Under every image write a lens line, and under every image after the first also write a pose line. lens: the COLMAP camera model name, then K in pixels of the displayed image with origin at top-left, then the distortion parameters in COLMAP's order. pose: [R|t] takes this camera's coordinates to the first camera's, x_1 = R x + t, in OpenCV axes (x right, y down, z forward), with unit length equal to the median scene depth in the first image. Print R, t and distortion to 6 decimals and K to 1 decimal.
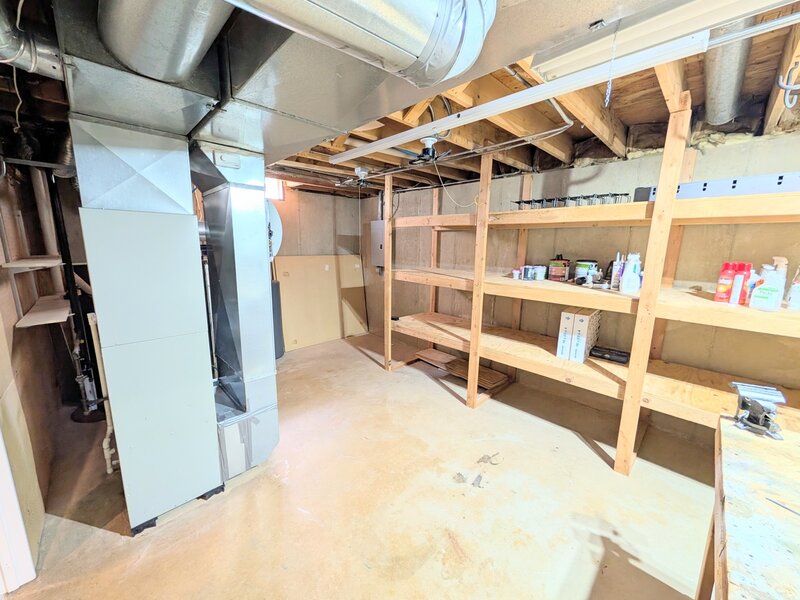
lens RADIAL K [[307.5, 0, 400.4], [0, 307.5, 299.4], [0, 0, 1]] dist [-0.001690, -0.000796]
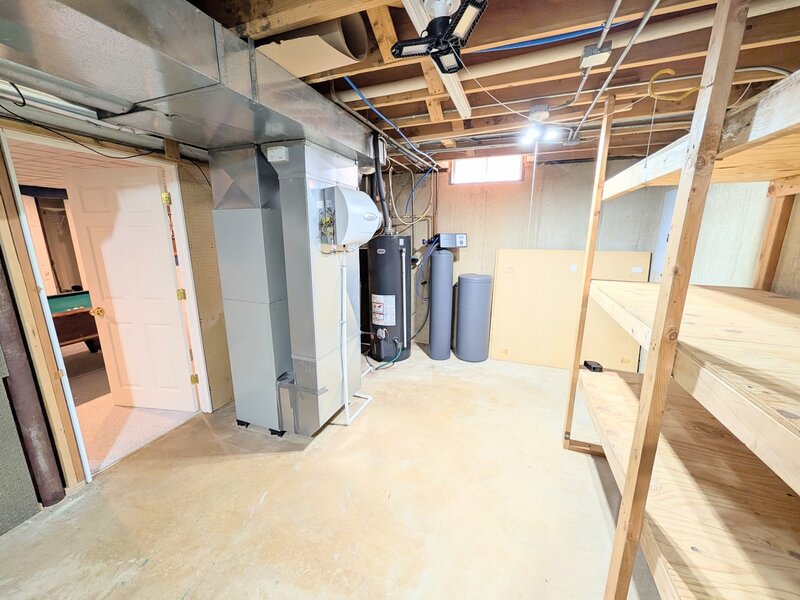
lens RADIAL K [[307.5, 0, 399.2], [0, 307.5, 299.4], [0, 0, 1]] dist [-0.001690, -0.000796]
pose [[0.413486, 0.182892, -0.891953, 0.710080], [-0.161289, 0.978839, 0.125938, -0.164126], [0.896111, 0.091789, 0.434235, 0.987464]]
